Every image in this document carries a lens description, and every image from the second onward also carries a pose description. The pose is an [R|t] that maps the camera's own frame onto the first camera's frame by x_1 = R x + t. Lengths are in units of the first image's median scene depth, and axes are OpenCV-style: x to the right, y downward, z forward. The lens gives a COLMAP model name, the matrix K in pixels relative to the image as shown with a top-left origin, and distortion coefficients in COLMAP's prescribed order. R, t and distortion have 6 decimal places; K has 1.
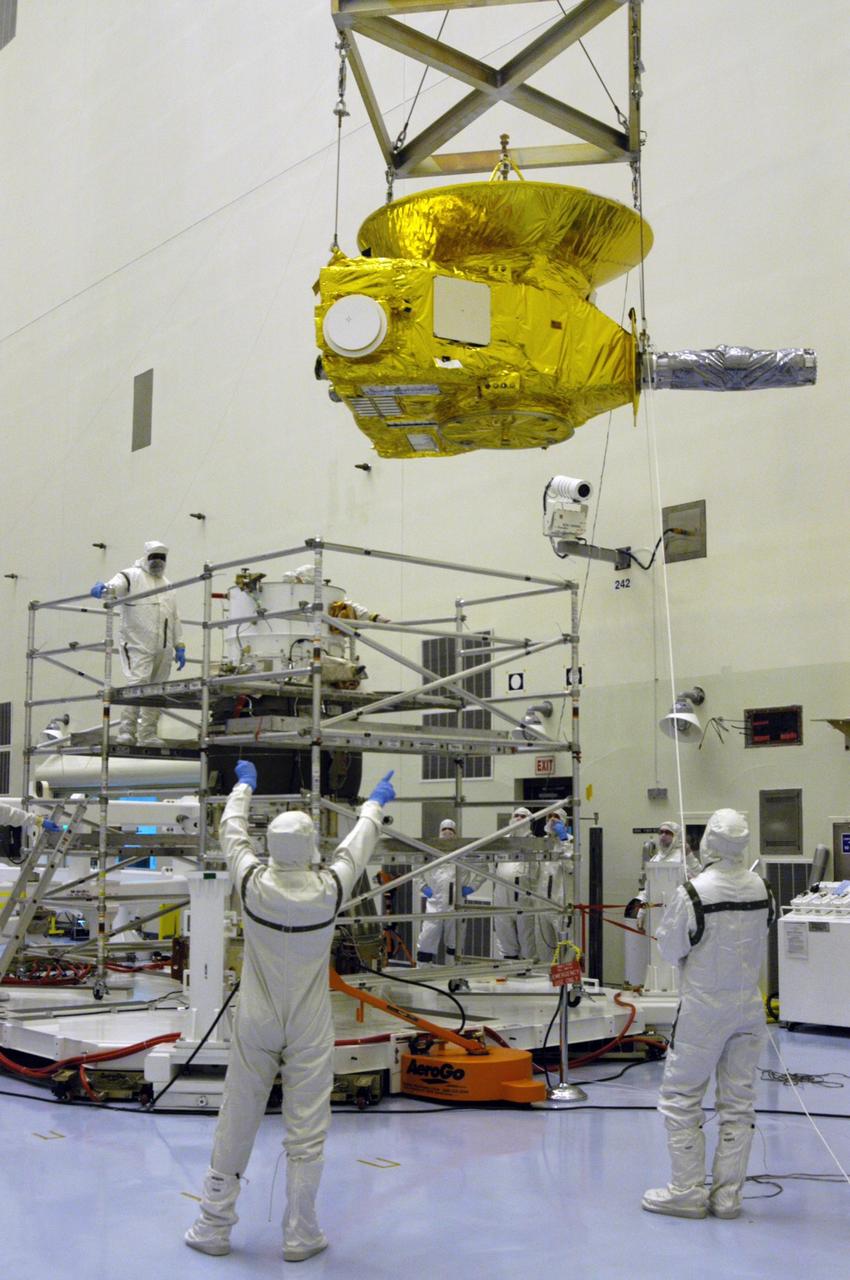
lens RADIAL K [[1518.9, 0, 425.0], [0, 1518.9, 646.1], [0, 0, 1]] dist [-0.139152, 0.000000]
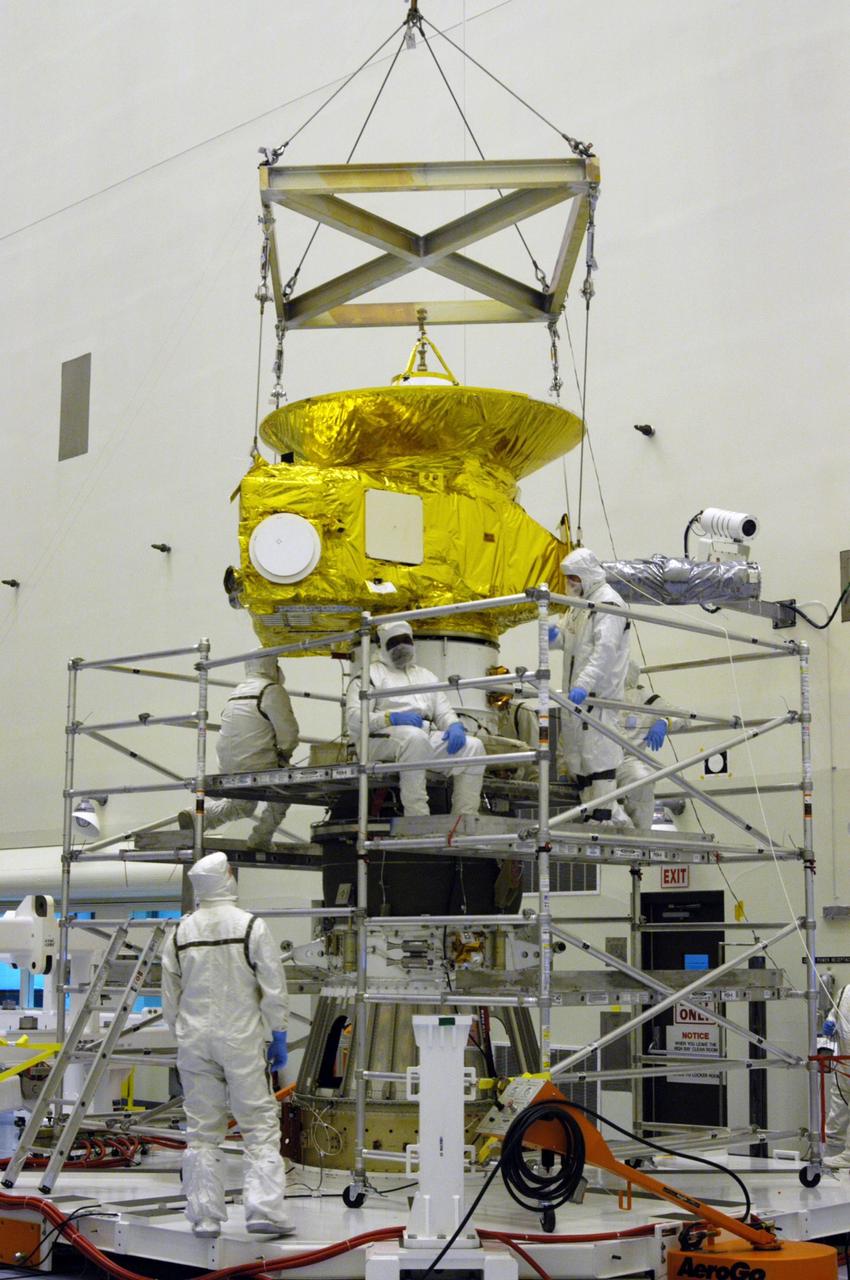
lens RADIAL K [[1973.8, 0, 422.2], [0, 1973.8, 640.4], [0, 0, 1]] dist [-0.069719, 0.000000]
pose [[0.996563, 0.014295, 0.081598, -0.190654], [-0.011148, 0.999181, -0.038895, -0.002781], [-0.082087, 0.037852, 0.995906, -0.008884]]
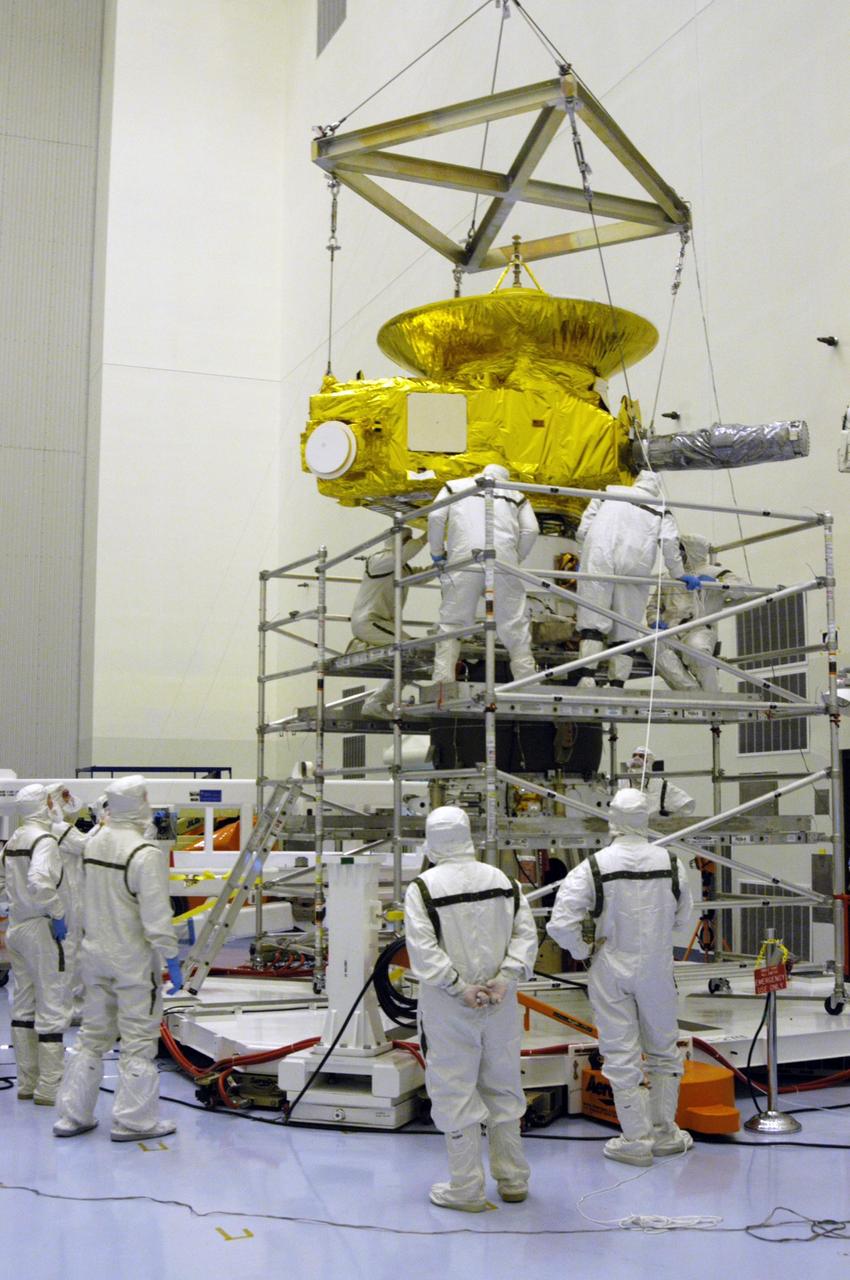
lens RADIAL K [[1518.9, 0, 418.6], [0, 1518.9, 635.8], [0, 0, 1]] dist [-0.139152, 0.000000]
pose [[0.954550, -0.037006, -0.295745, 0.130655], [0.038140, 0.999271, -0.001936, 0.018809], [0.295601, -0.009432, 0.955265, 0.130941]]
